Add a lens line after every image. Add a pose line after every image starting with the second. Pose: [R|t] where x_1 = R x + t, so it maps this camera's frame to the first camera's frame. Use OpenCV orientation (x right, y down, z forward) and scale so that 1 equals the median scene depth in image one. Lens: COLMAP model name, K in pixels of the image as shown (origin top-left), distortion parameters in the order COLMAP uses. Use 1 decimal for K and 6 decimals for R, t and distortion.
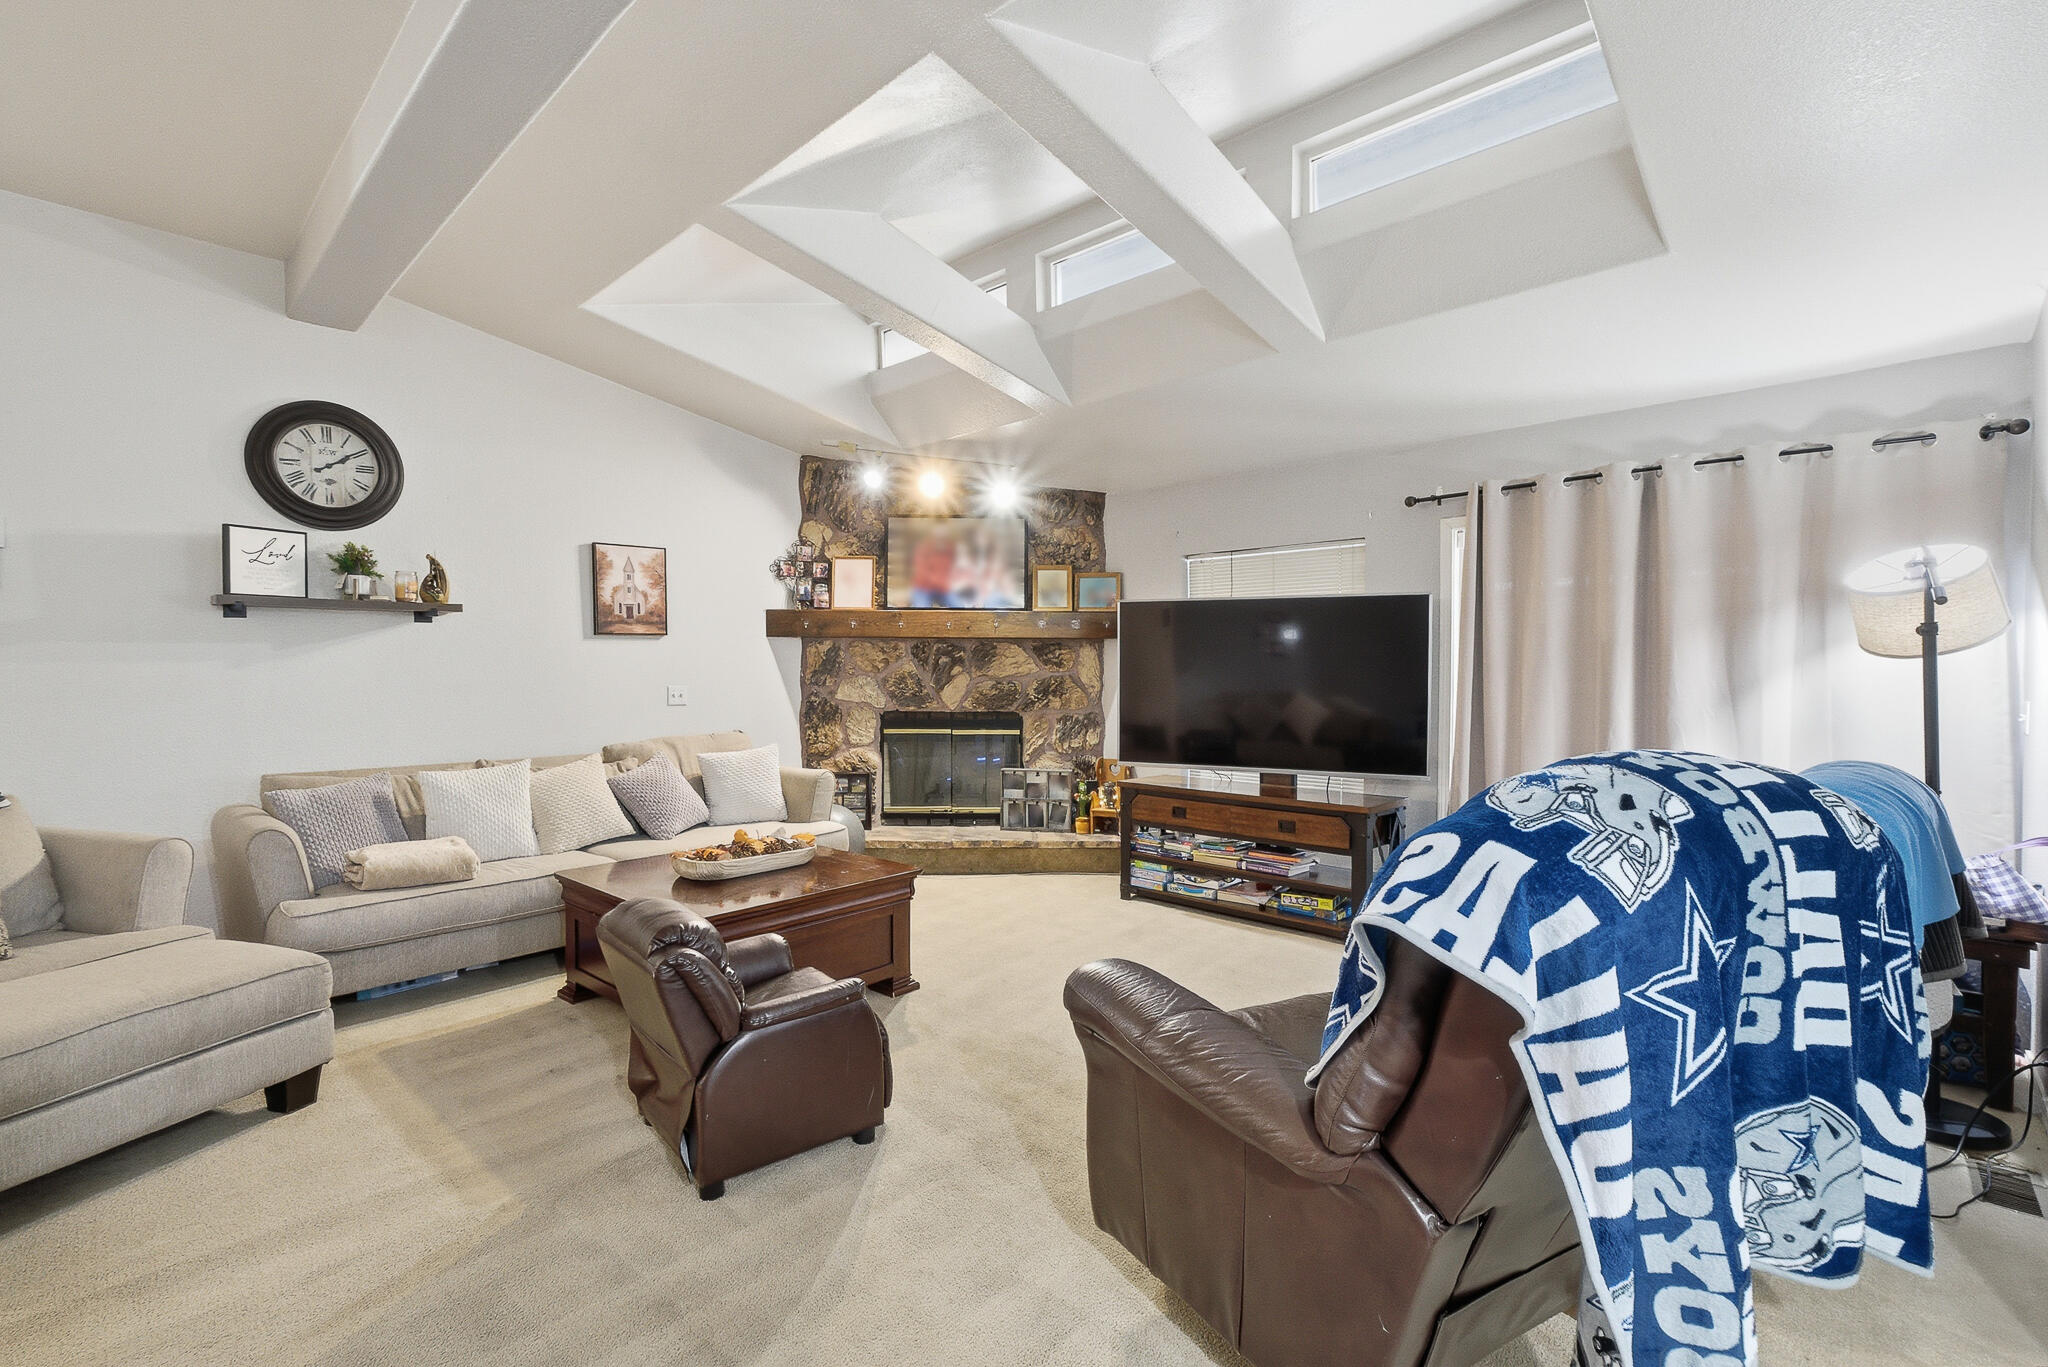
lens RADIAL K [[888.6, 0, 1030.9], [0, 888.6, 682.5], [0, 0, 1]] dist [0.000481, 0.000075]
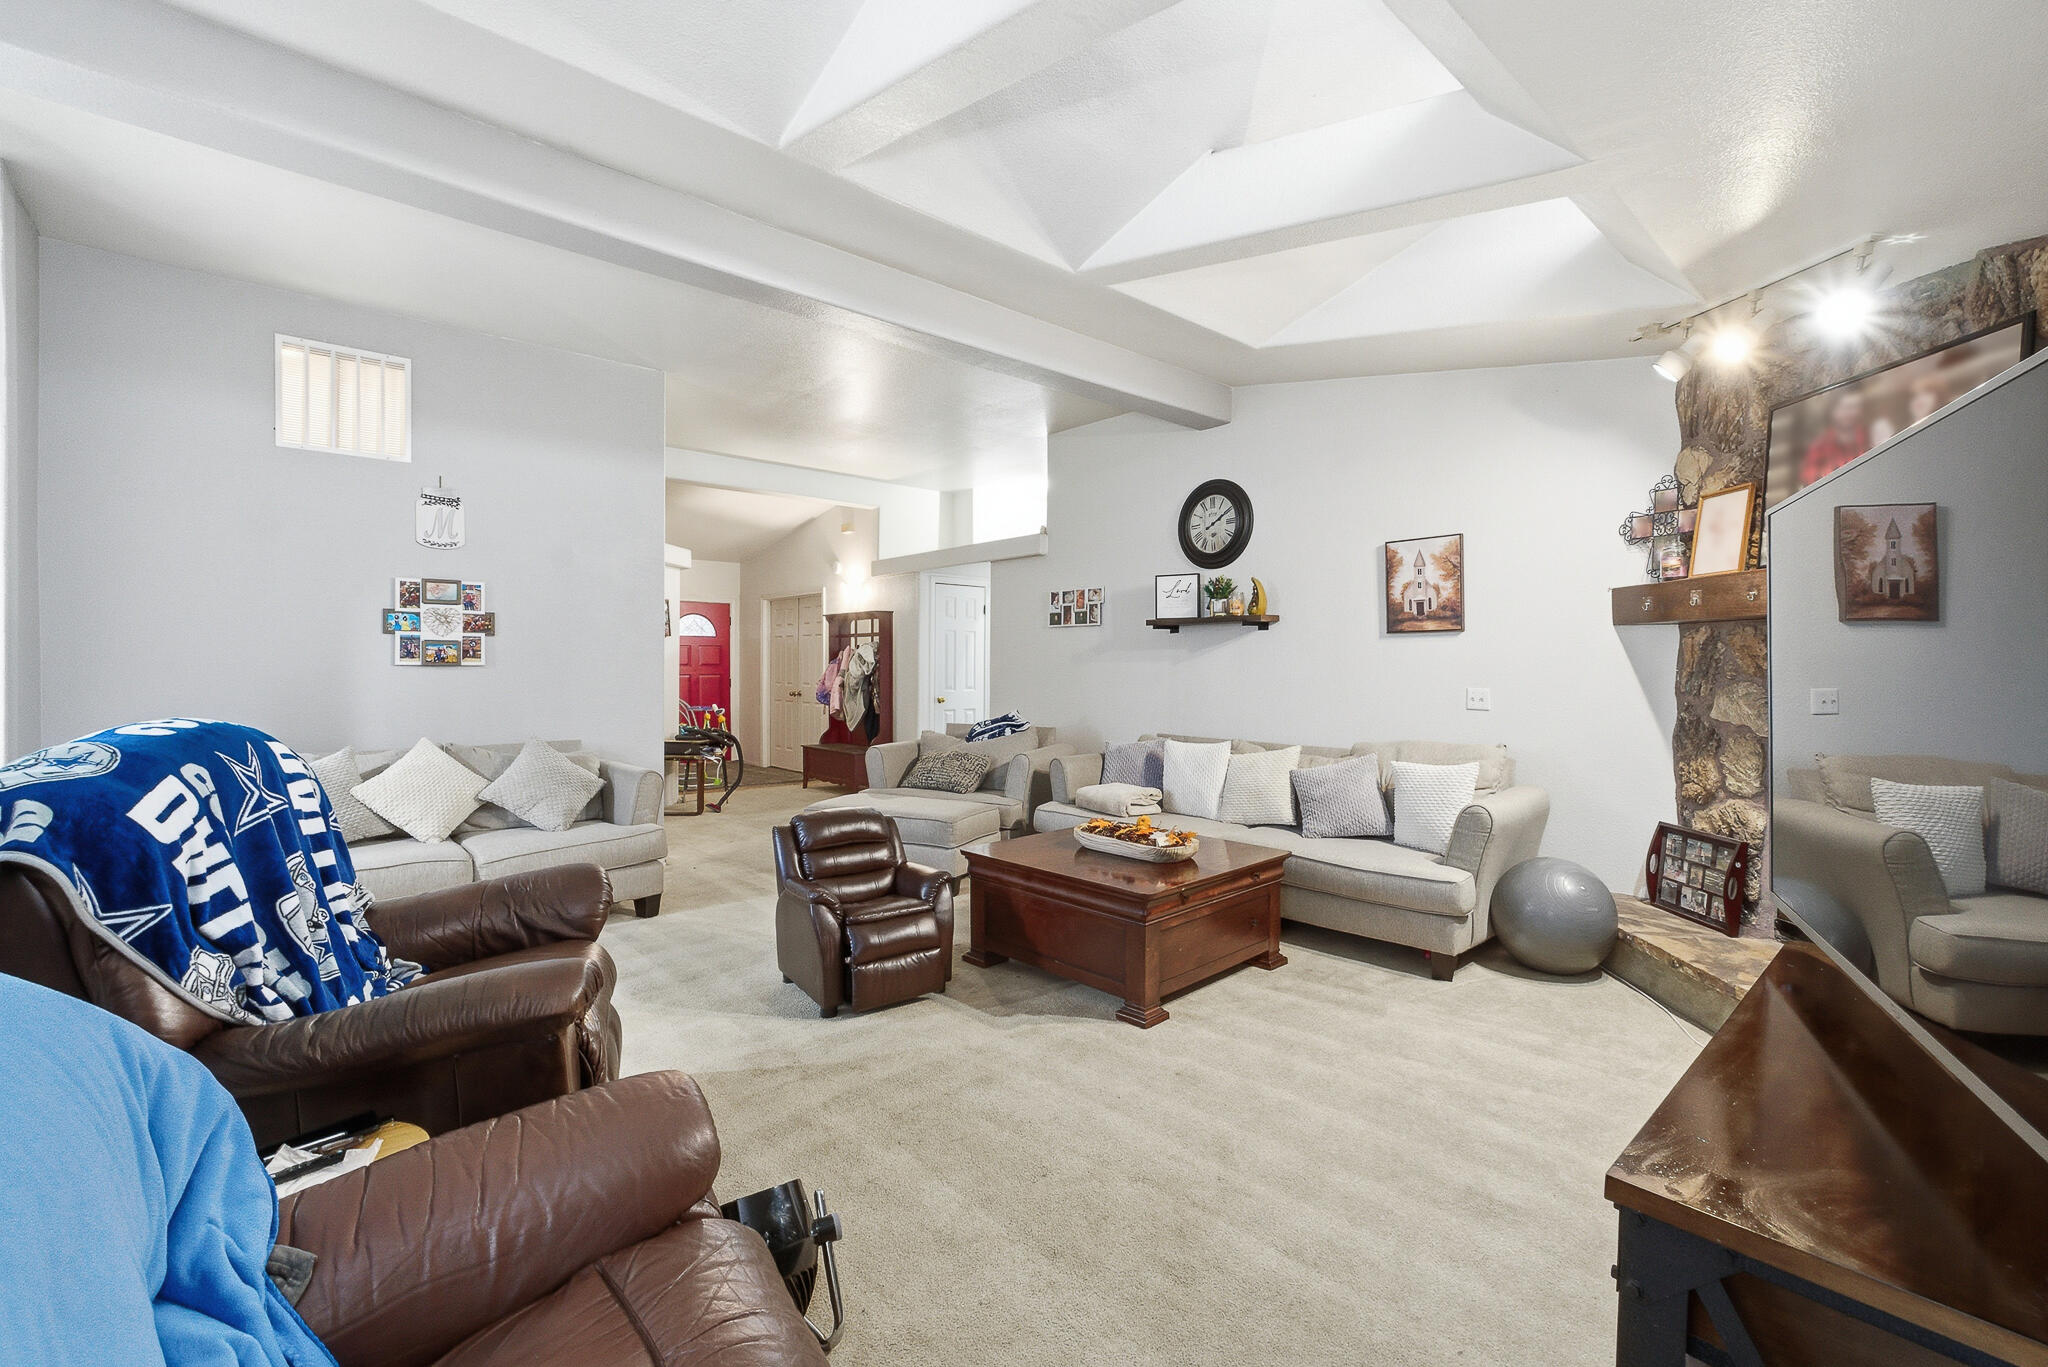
lens RADIAL K [[888.6, 0, 1030.4], [0, 888.6, 671.9], [0, 0, 1]] dist [0.000481, 0.000075]
pose [[-0.072280, 0.013566, -0.997292, 0.543865], [-0.019246, 0.999702, 0.014994, -0.017485], [0.997199, 0.020278, -0.071997, 0.666762]]
